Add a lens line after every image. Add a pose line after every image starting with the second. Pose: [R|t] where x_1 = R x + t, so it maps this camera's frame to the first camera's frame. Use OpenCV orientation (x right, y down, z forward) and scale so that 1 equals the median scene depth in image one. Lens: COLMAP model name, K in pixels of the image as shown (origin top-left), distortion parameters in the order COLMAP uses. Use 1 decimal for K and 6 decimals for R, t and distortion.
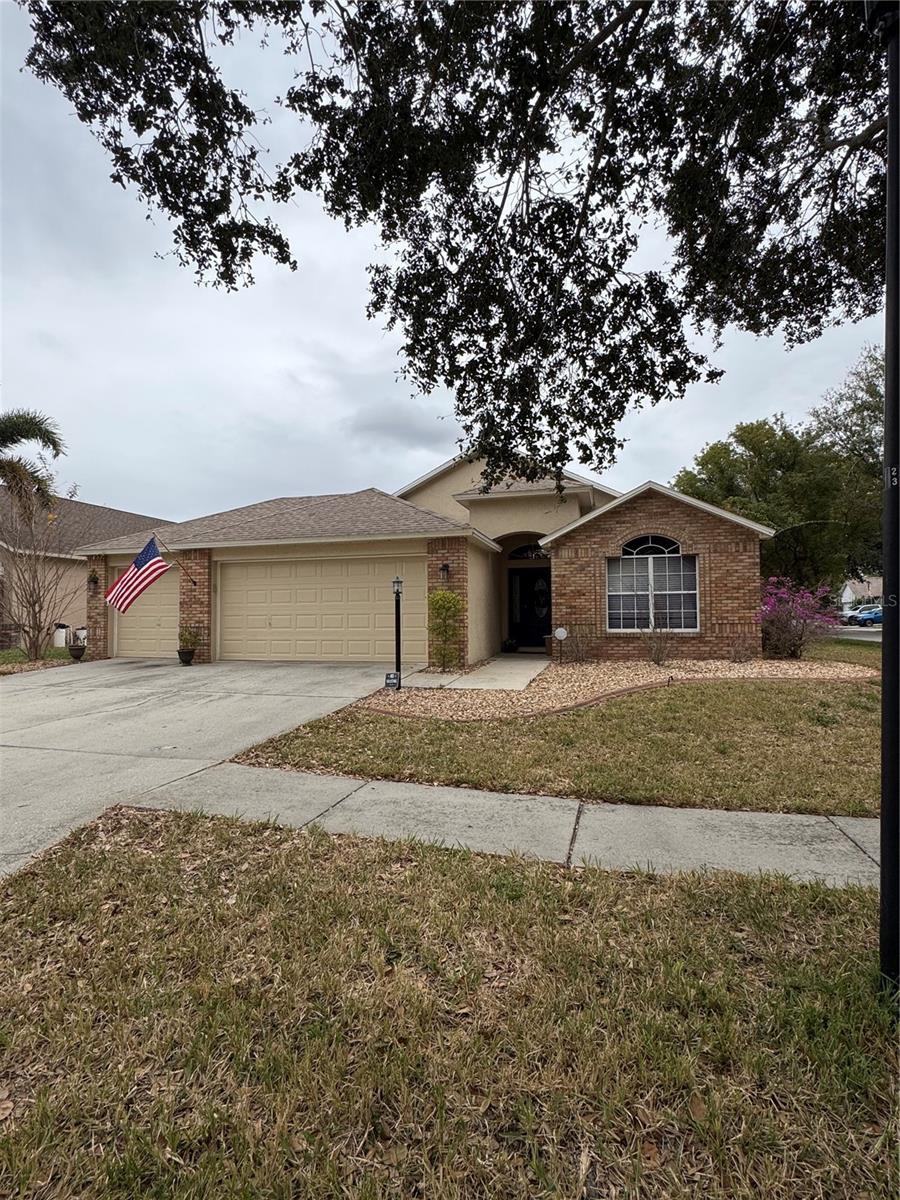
lens RADIAL K [[584.0, 0, 450.0], [0, 584.0, 600.0], [0, 0, 1]] dist [-0.002829, -0.000995]
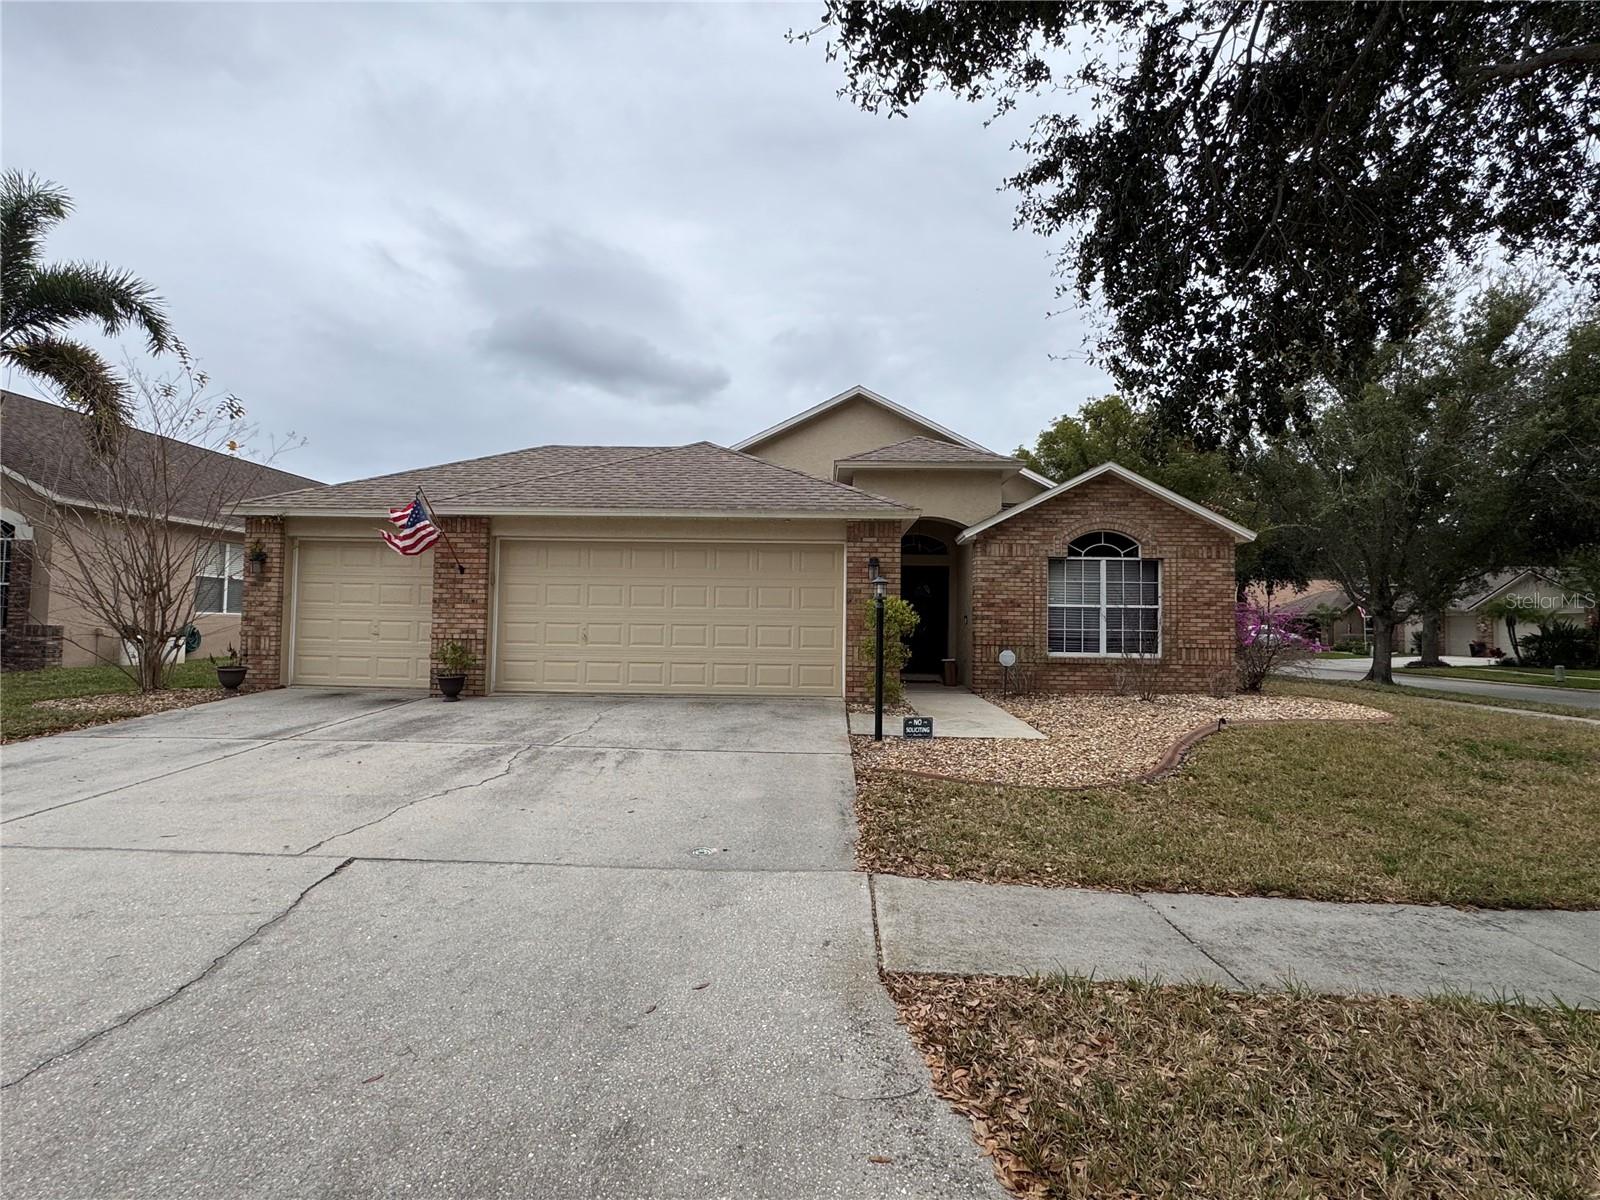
lens RADIAL K [[778.7, 0, 800.0], [0, 778.7, 600.0], [0, 0, 1]] dist [-0.002829, -0.000995]
pose [[0.971800, 0.030791, 0.233787, -0.281976], [-0.029575, 0.999525, -0.008706, 0.000218], [-0.233943, 0.001546, 0.972249, 0.095994]]
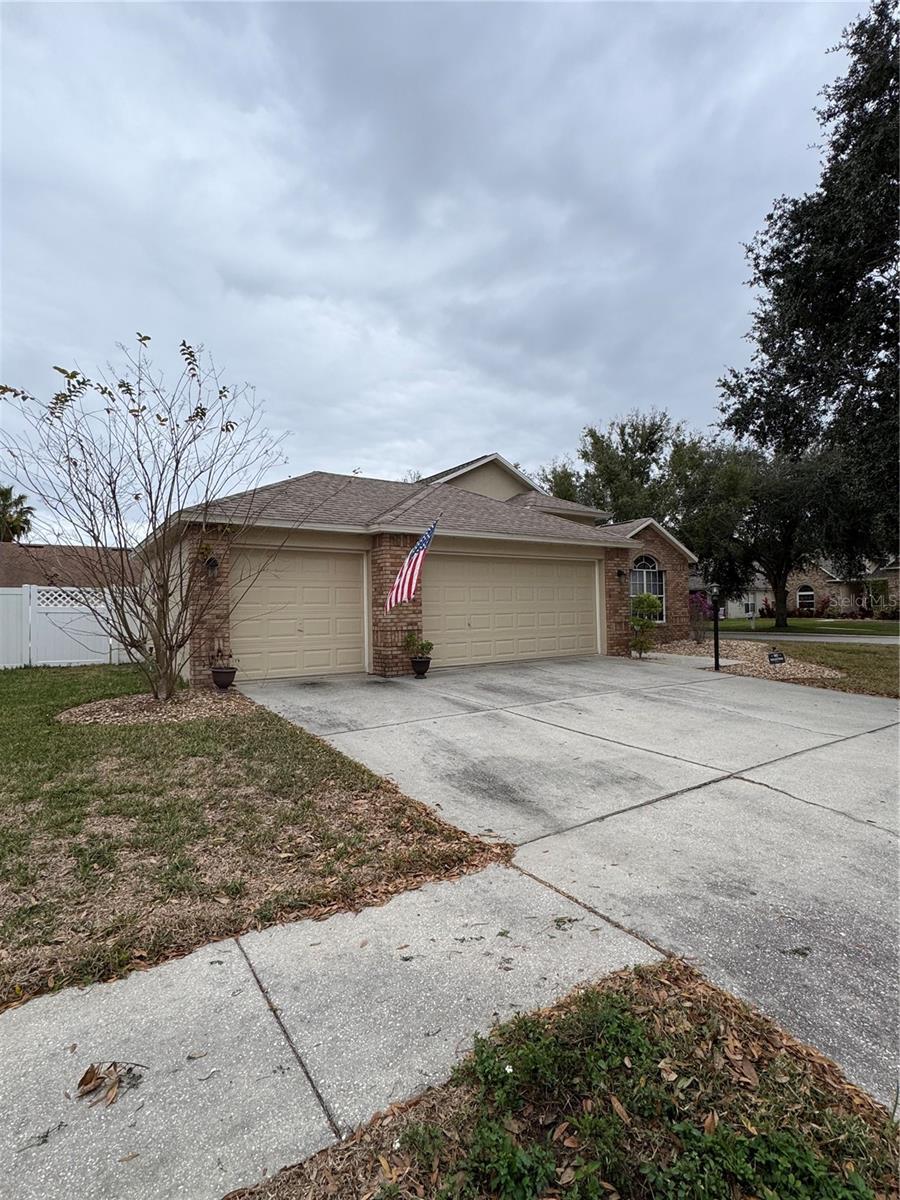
lens RADIAL K [[584.0, 0, 450.0], [0, 584.0, 600.0], [0, 0, 1]] dist [-0.002829, -0.000995]
pose [[0.652944, 0.009582, 0.757346, -1.025322], [-0.006766, 0.999954, -0.006818, 0.009548], [-0.757376, -0.000672, 0.652979, 0.434489]]
